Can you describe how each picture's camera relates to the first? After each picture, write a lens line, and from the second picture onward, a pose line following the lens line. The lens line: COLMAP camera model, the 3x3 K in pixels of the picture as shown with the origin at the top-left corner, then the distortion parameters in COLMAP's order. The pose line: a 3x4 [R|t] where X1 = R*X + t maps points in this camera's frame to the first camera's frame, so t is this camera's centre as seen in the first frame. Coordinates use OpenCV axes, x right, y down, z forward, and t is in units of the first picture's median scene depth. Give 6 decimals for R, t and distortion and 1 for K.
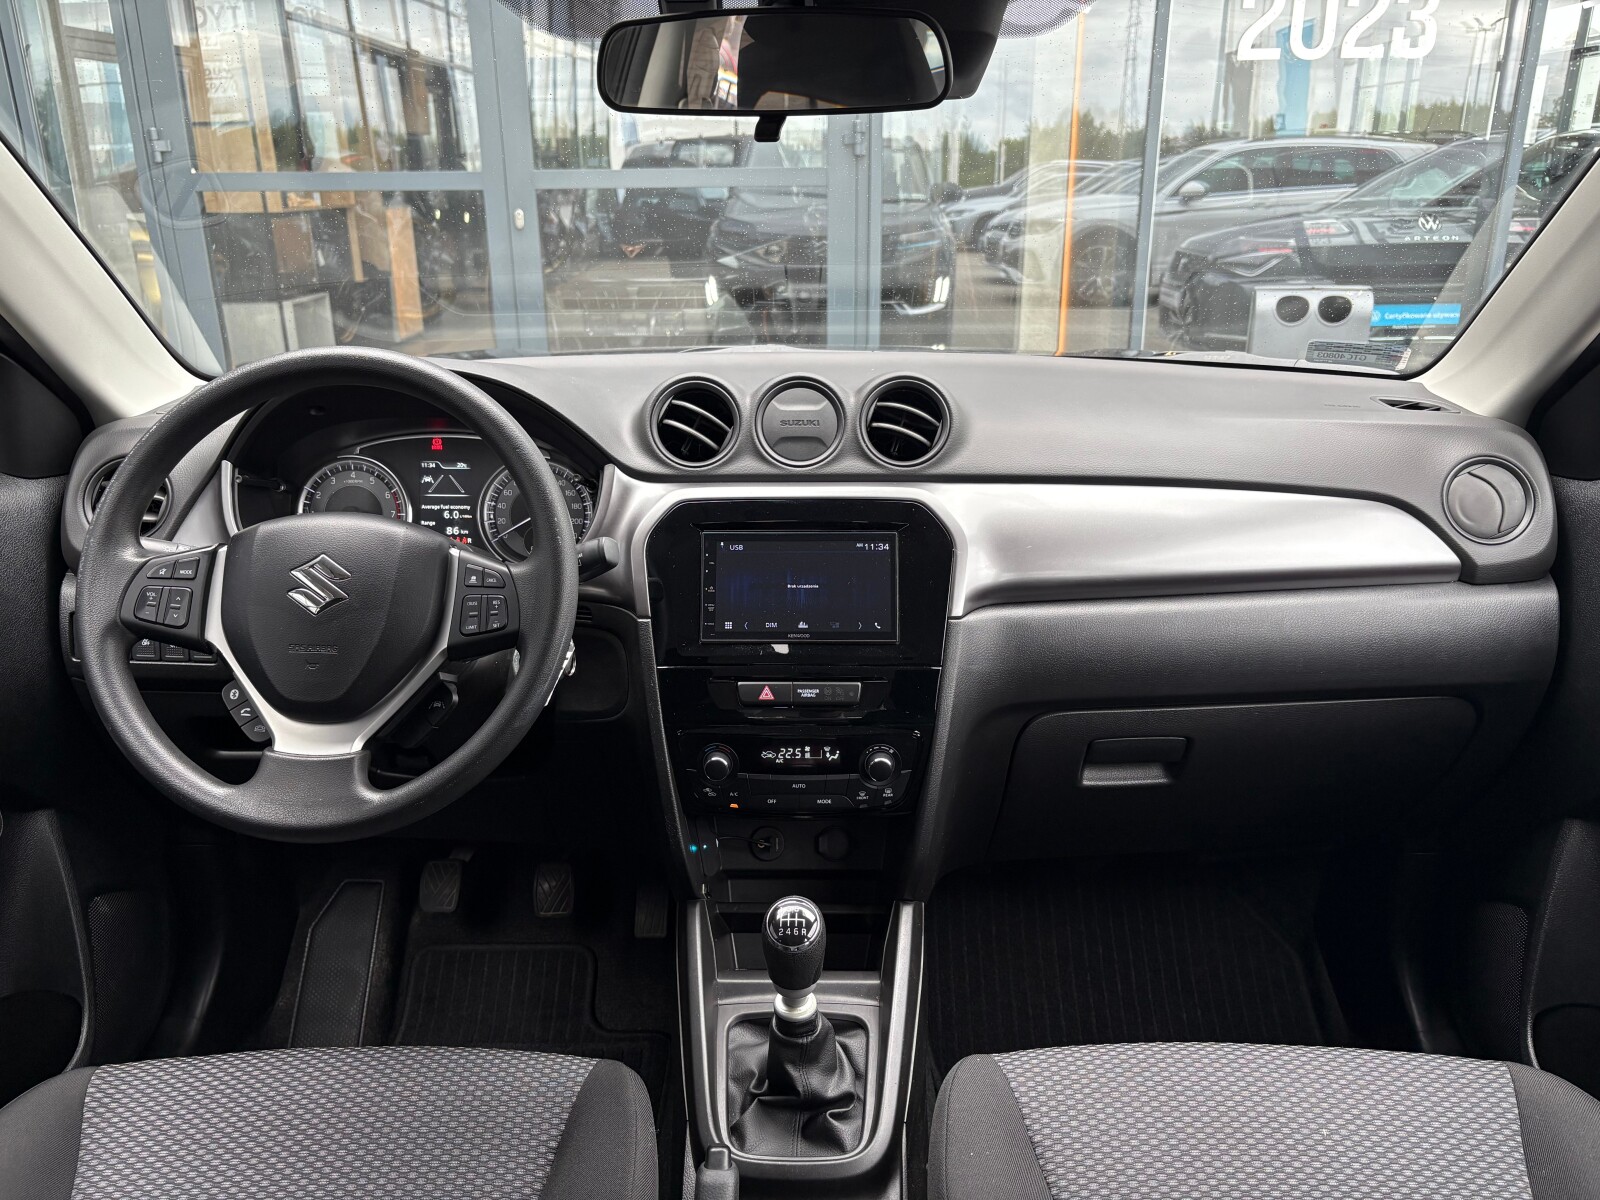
lens RADIAL K [[1227.3, 0, 803.5], [0, 1227.3, 594.7], [0, 0, 1]] dist [0.041402, -0.041058]
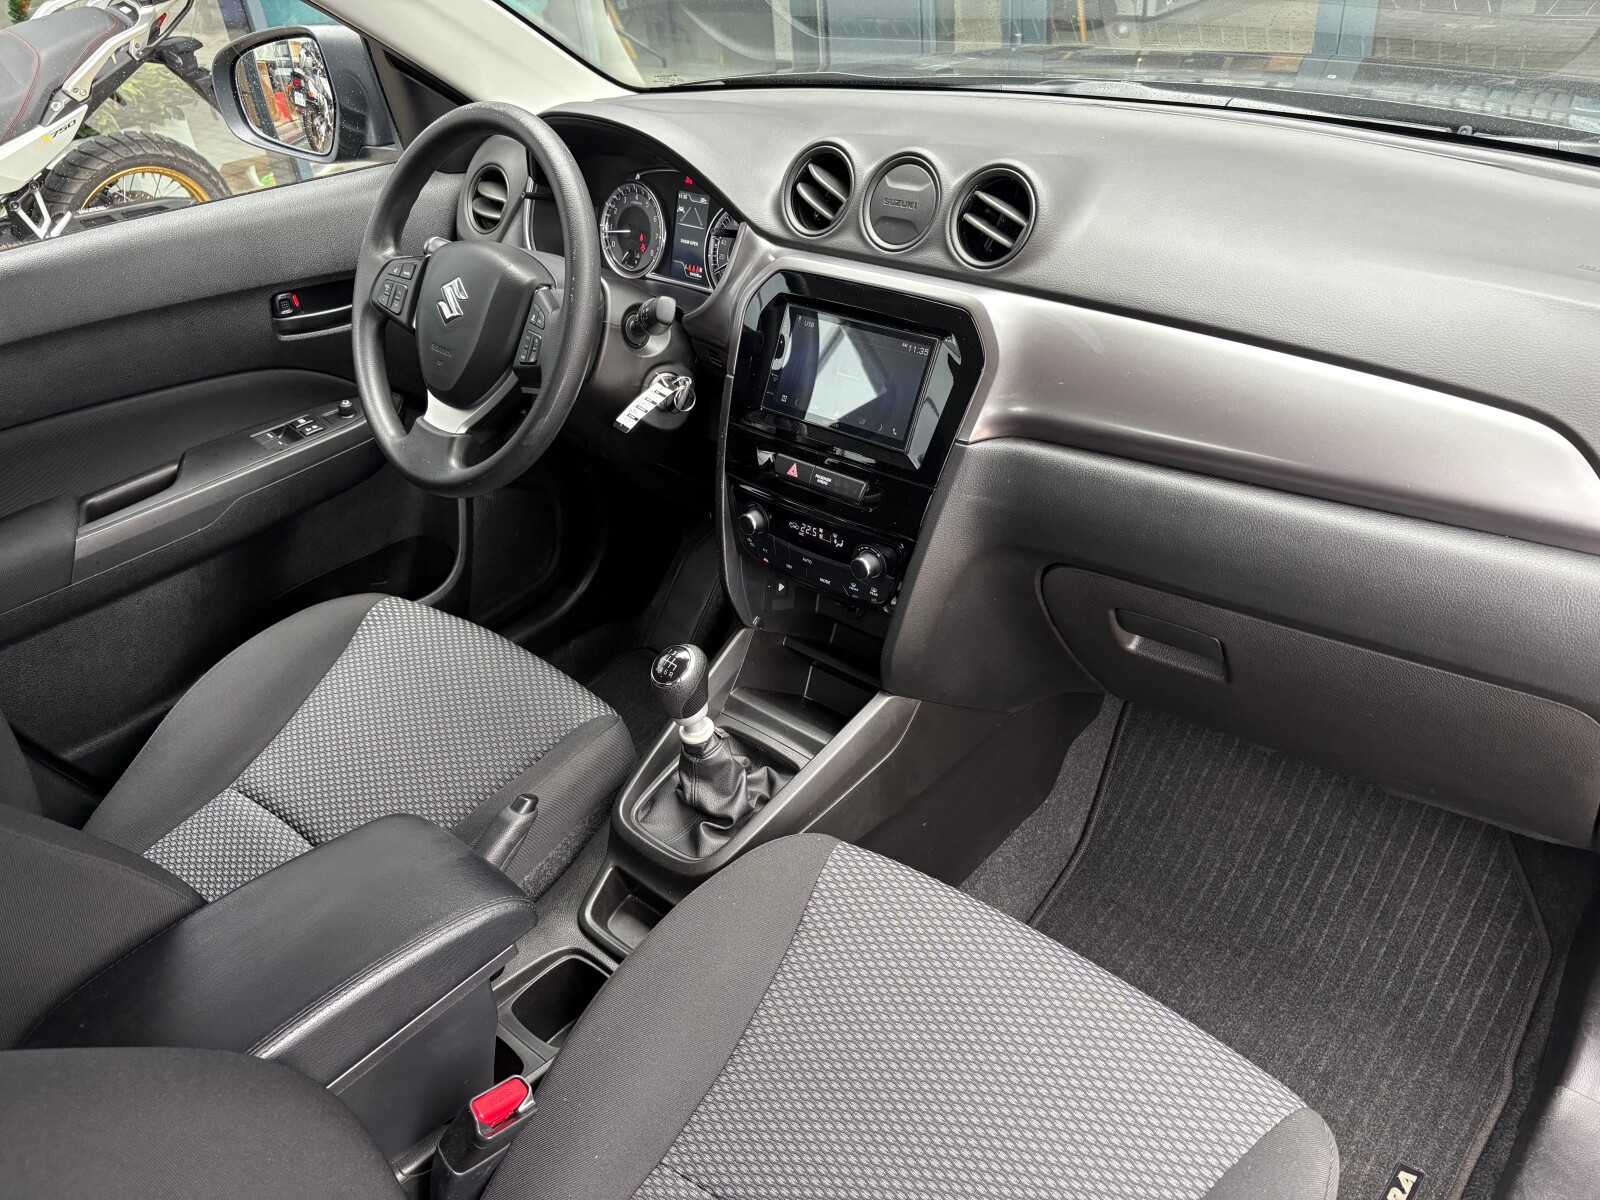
lens RADIAL K [[1227.3, 0, 788.7], [0, 1227.3, 634.6], [0, 0, 1]] dist [0.041402, -0.041058]
pose [[0.742719, 0.330789, -0.582192, 0.614080], [-0.142946, 0.927742, 0.344763, -0.149188], [0.654167, -0.172840, 0.736336, 0.175623]]
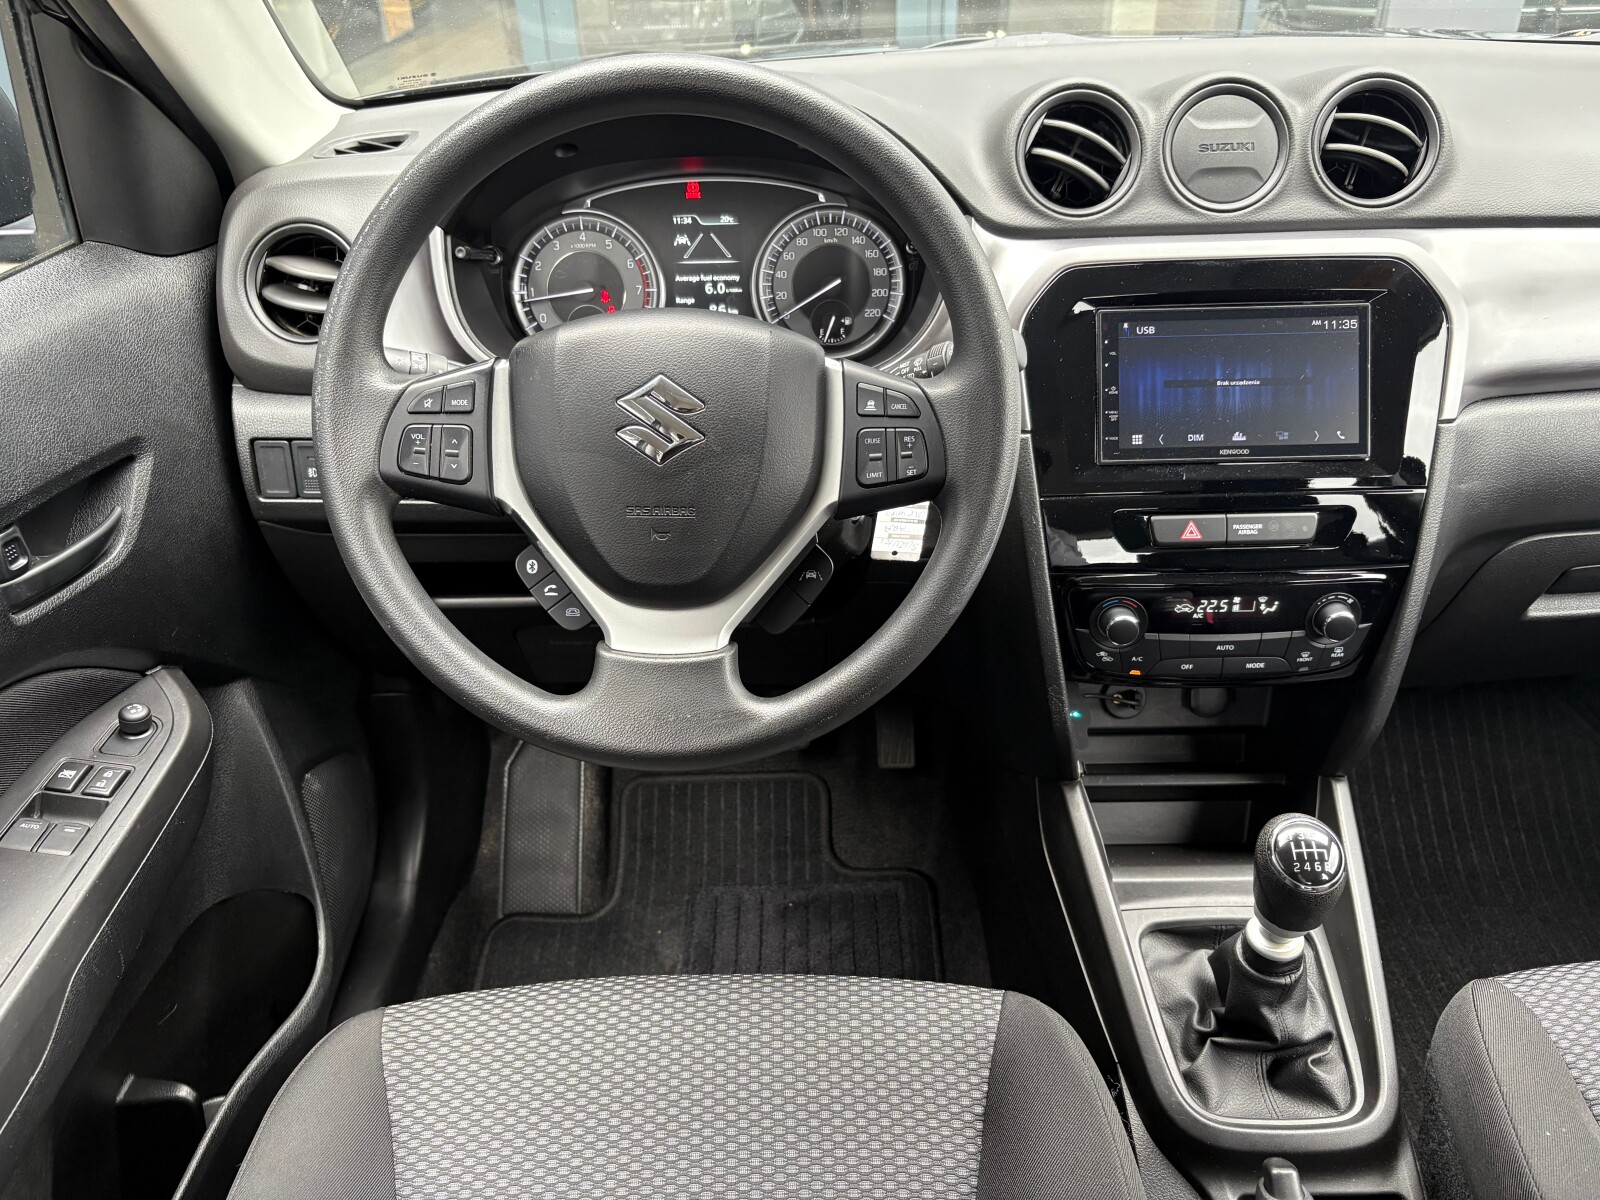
lens RADIAL K [[1227.3, 0, 805.3], [0, 1227.3, 597.8], [0, 0, 1]] dist [0.041402, -0.041058]
pose [[0.999696, -0.024313, -0.003997, -0.254788], [0.024590, 0.974248, 0.224132, -0.052588], [-0.001555, -0.224162, 0.974551, 0.244483]]
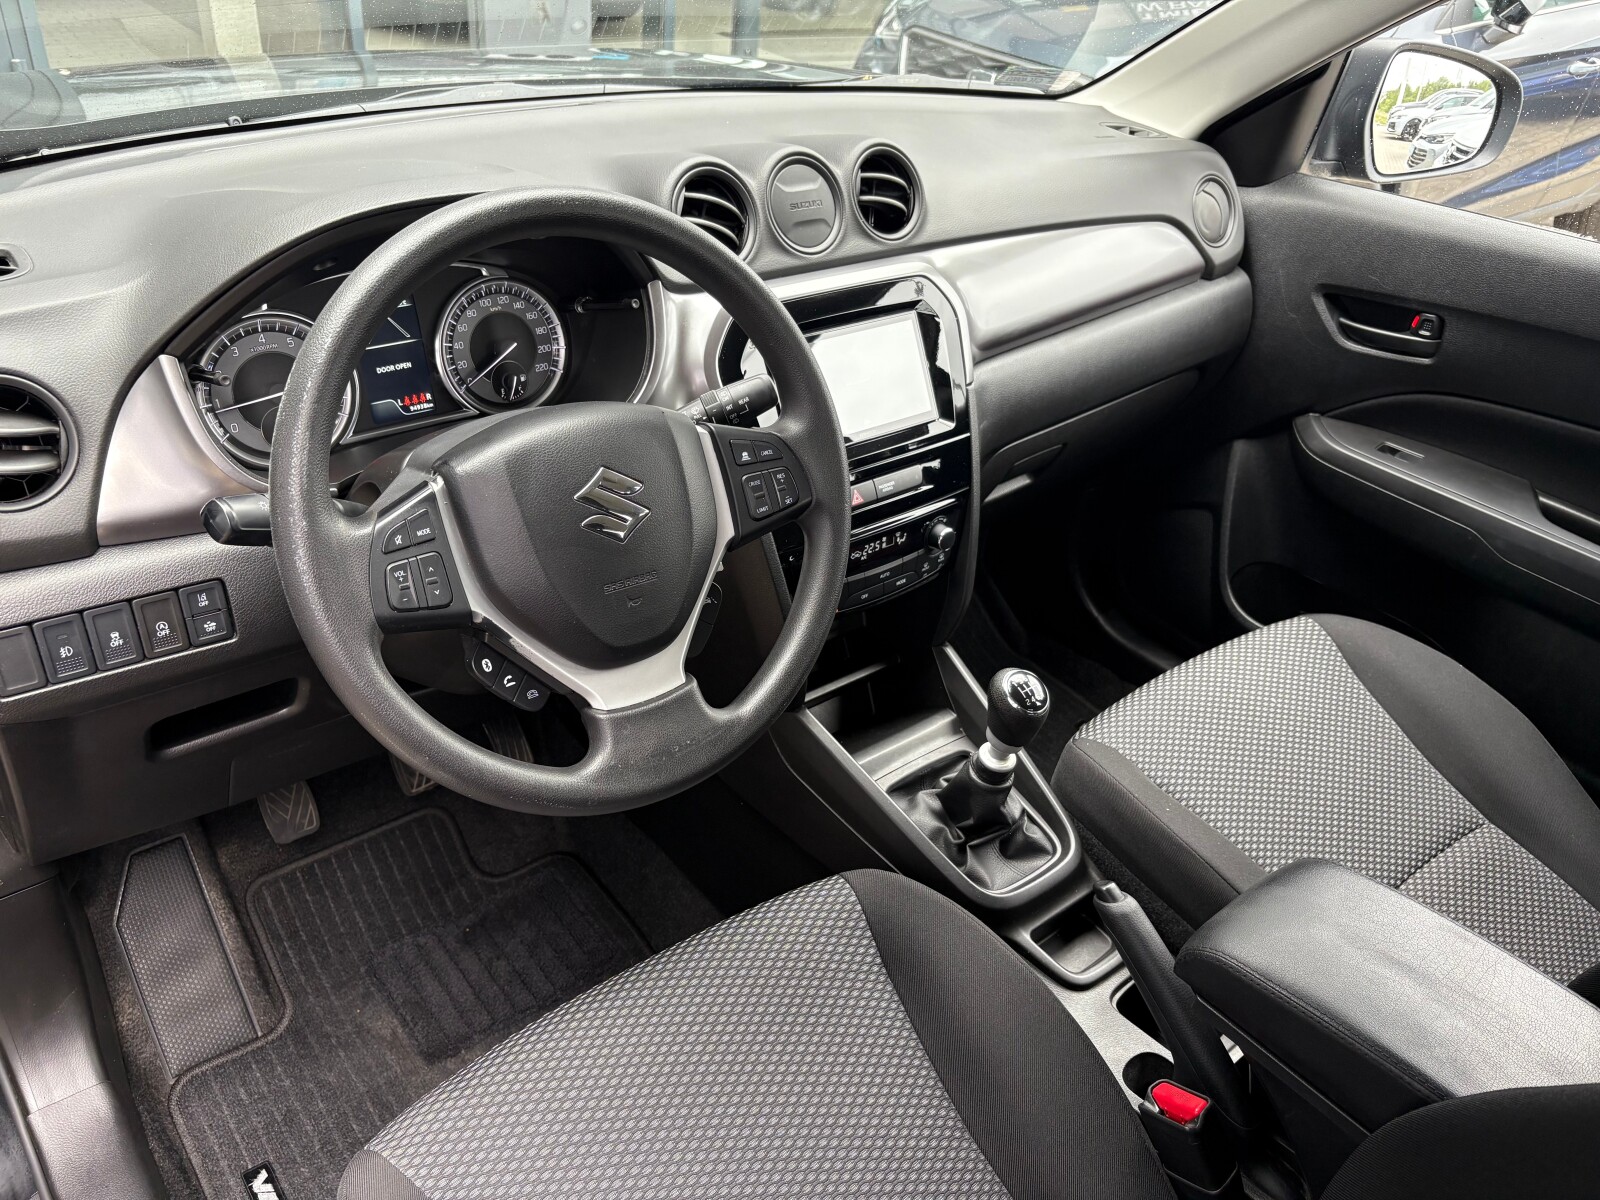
lens RADIAL K [[1227.3, 0, 791.2], [0, 1227.3, 606.1], [0, 0, 1]] dist [0.041402, -0.041058]
pose [[0.763608, -0.295953, 0.573860, -0.646175], [0.126005, 0.939983, 0.317102, -0.153488], [-0.633266, -0.169832, 0.755070, 0.252538]]
